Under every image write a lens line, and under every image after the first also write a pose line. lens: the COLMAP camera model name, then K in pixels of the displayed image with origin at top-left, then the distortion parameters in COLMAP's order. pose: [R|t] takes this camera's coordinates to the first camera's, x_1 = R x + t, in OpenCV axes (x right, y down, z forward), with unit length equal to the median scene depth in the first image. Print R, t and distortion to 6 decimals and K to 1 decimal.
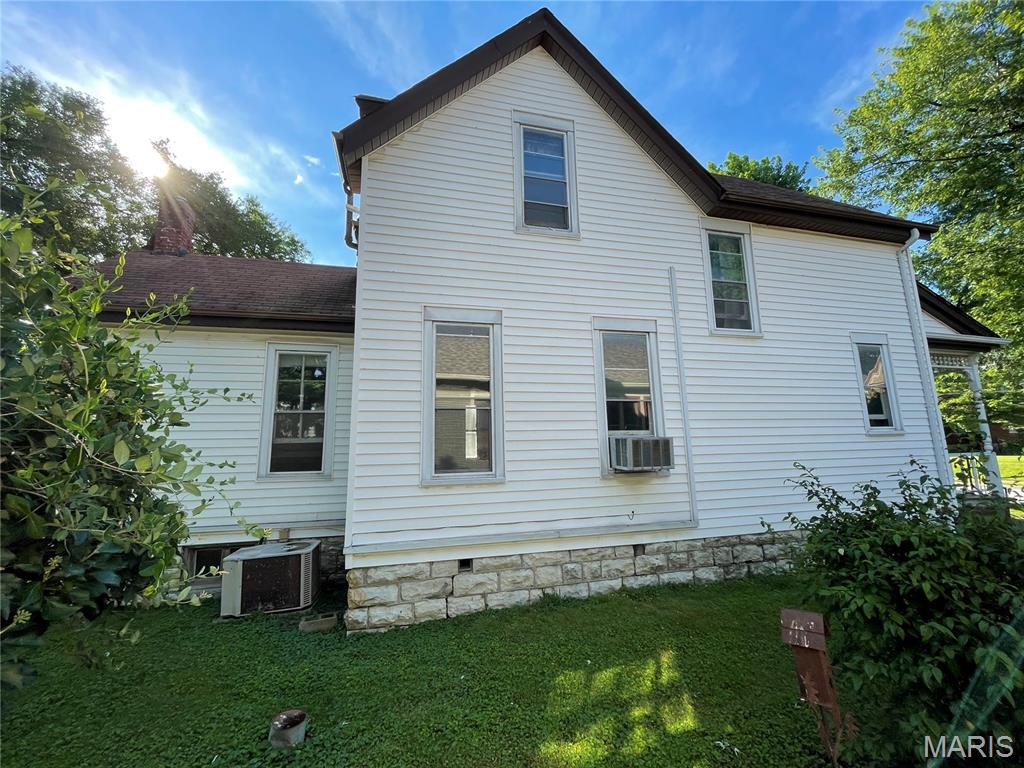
lens RADIAL K [[413.2, 0, 512.1], [0, 413.2, 381.3], [0, 0, 1]] dist [-0.001574, 0.000078]
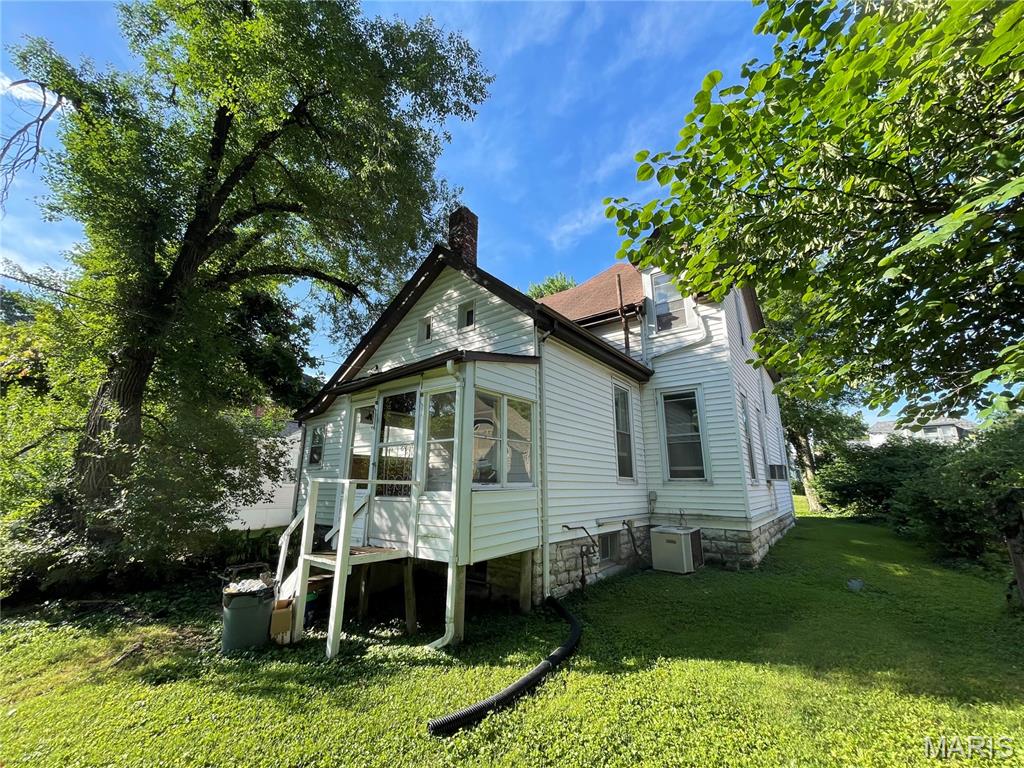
lens RADIAL K [[413.2, 0, 512.1], [0, 413.2, 381.3], [0, 0, 1]] dist [-0.001574, 0.000078]
pose [[0.779582, 0.178843, 0.600222, -1.895786], [-0.125060, 0.983514, -0.130618, 0.153458], [-0.613687, 0.026764, 0.789096, 0.190173]]
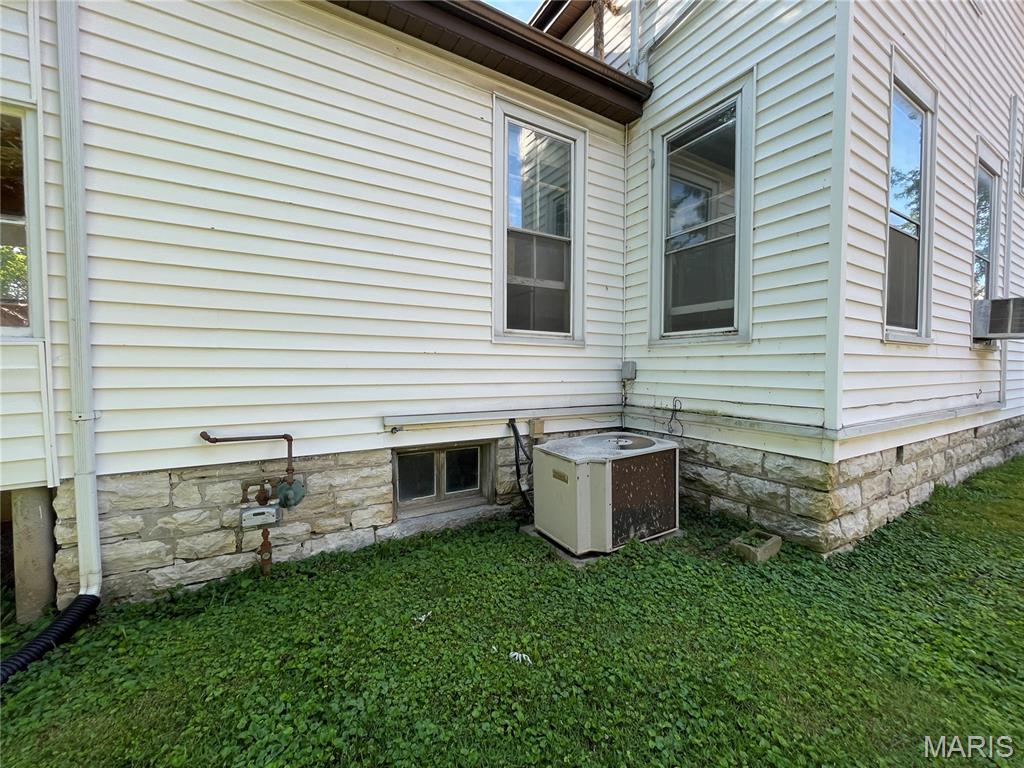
lens RADIAL K [[413.2, 0, 512.1], [0, 413.2, 381.3], [0, 0, 1]] dist [-0.001574, 0.000078]
pose [[0.956236, 0.015310, 0.292197, -0.847297], [-0.071962, 0.980262, 0.184142, 0.207123], [-0.283610, -0.197110, 0.938463, 0.472293]]
